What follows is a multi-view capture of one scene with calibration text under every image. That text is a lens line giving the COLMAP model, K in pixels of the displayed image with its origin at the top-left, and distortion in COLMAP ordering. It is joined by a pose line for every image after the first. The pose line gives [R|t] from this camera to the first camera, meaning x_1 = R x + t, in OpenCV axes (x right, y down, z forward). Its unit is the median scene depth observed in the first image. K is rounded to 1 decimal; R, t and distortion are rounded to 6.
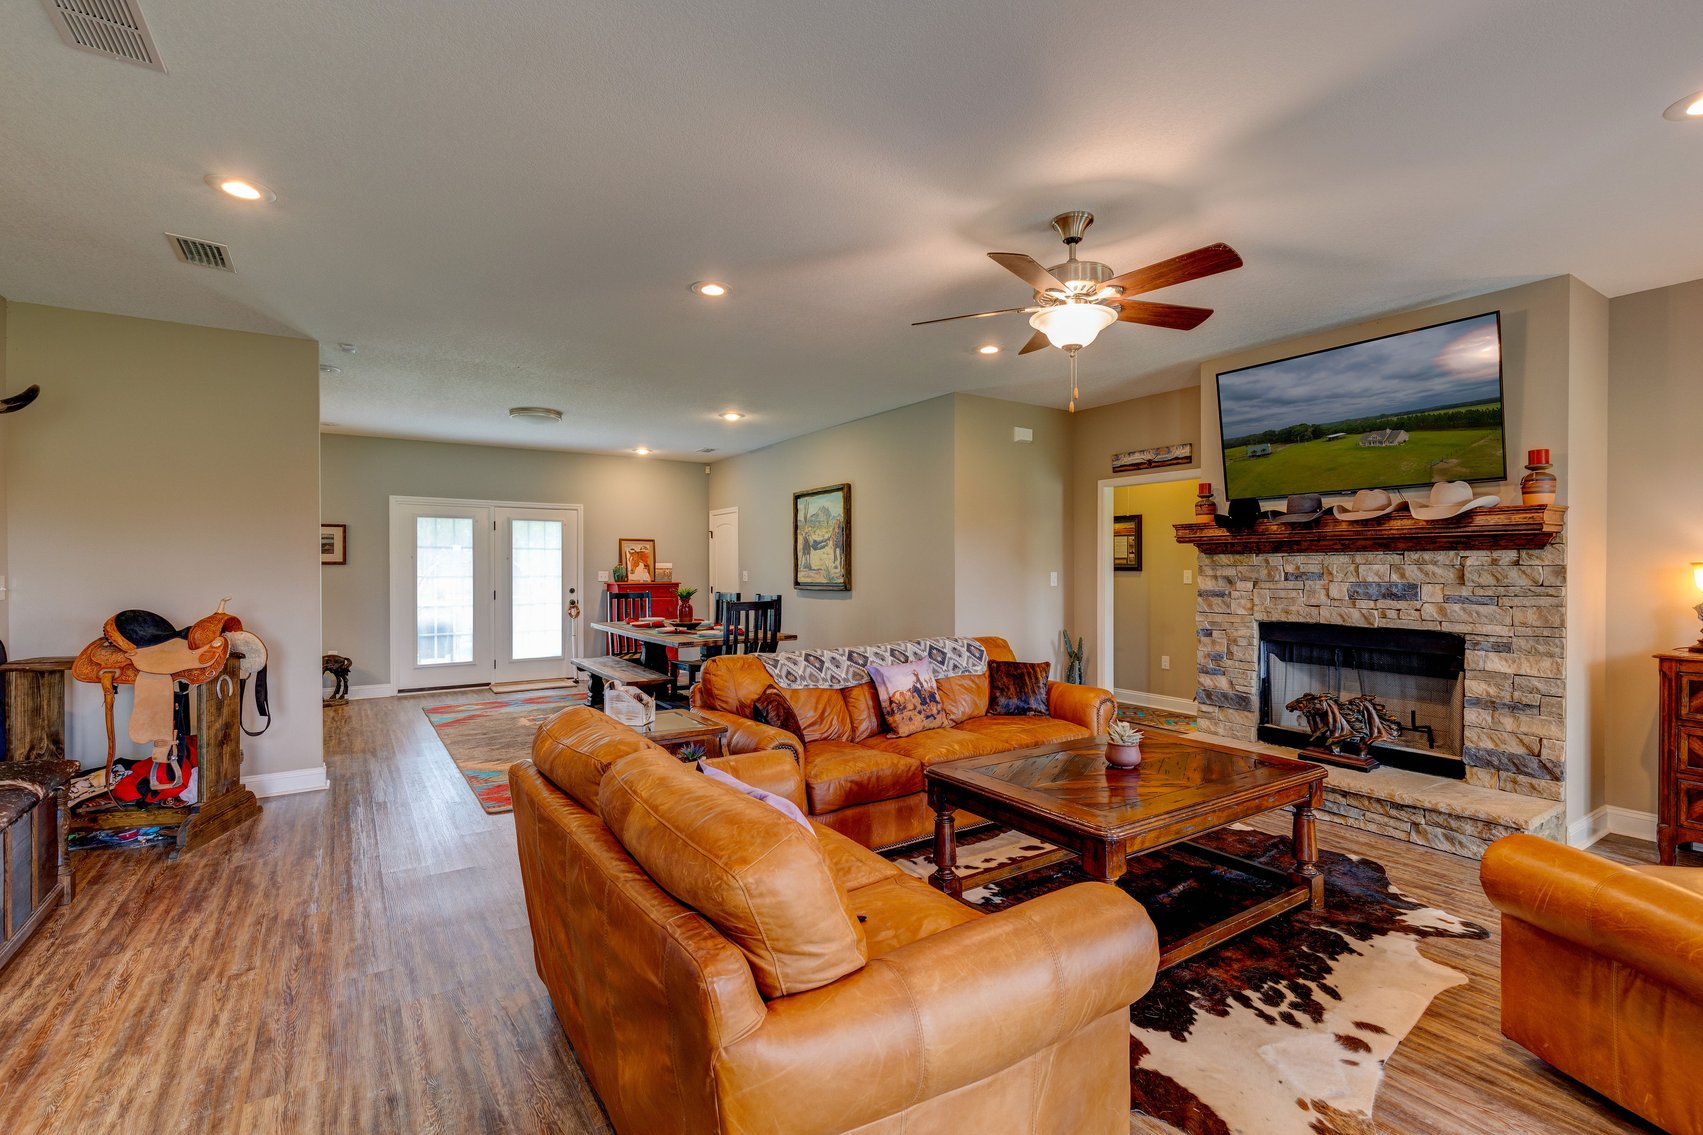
lens RADIAL K [[765.9, 0, 859.9], [0, 765.9, 569.2], [0, 0, 1]] dist [0.008319, -0.002067]
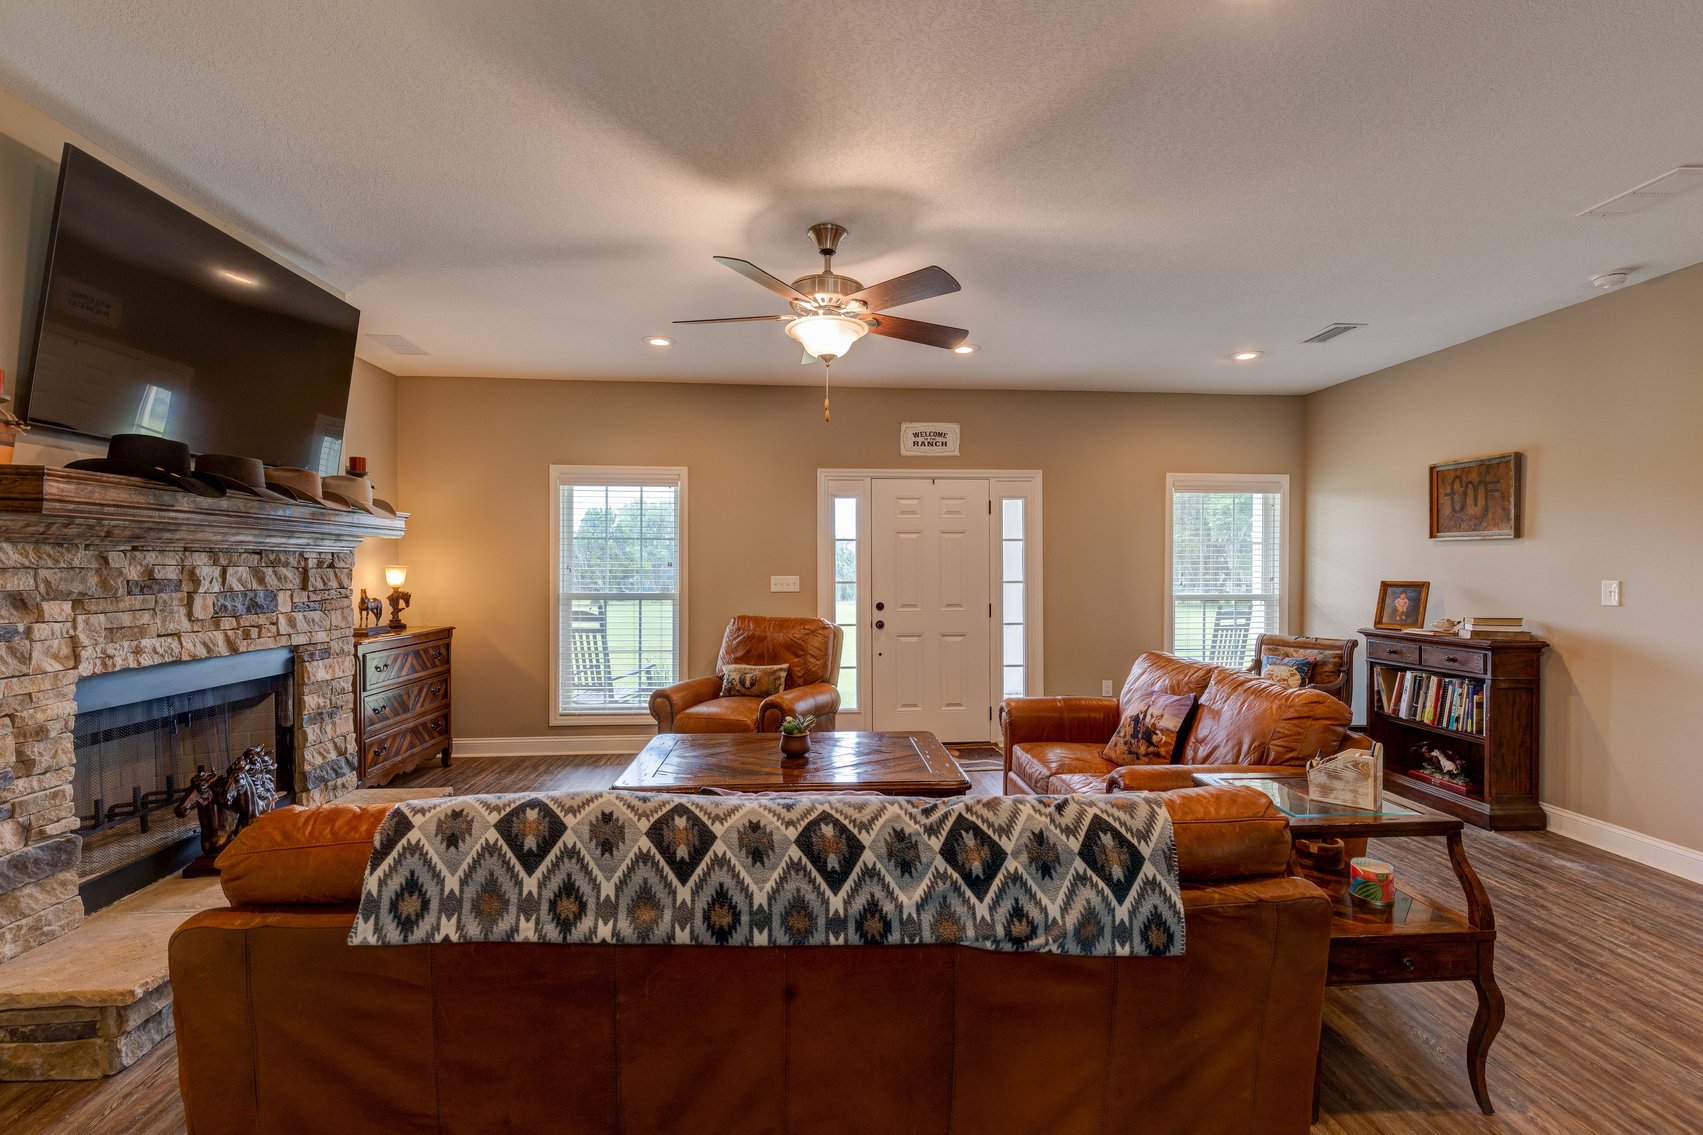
lens RADIAL K [[765.9, 0, 859.3], [0, 765.9, 567.4], [0, 0, 1]] dist [0.008319, -0.002067]
pose [[-0.869233, -0.001606, 0.494400, -0.166008], [-0.001577, 0.999999, 0.000475, -0.005691], [-0.494400, -0.000367, -0.869235, 1.167244]]
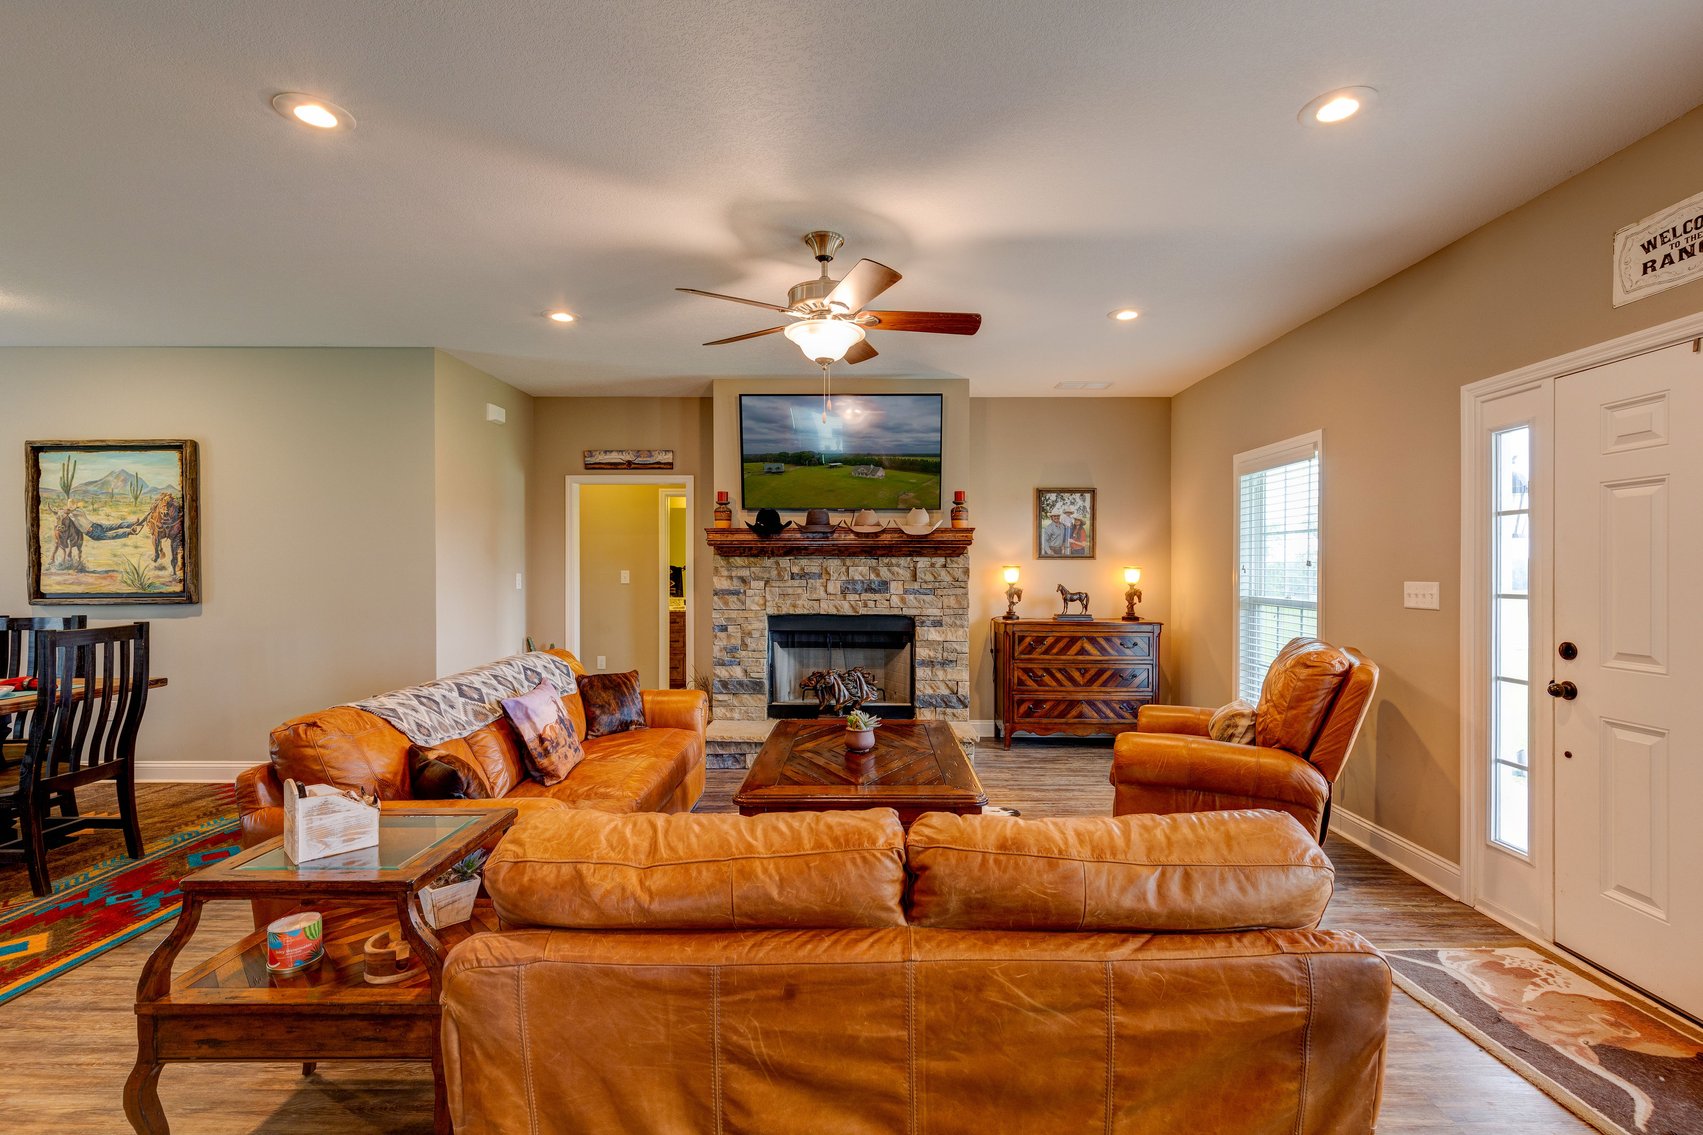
lens RADIAL K [[765.9, 0, 857.9], [0, 765.9, 570.5], [0, 0, 1]] dist [0.008319, -0.002067]
pose [[0.569346, -0.004459, 0.822086, -0.350087], [0.000532, 0.999987, 0.005055, -0.005330], [-0.822098, -0.002441, 0.569341, 0.228072]]
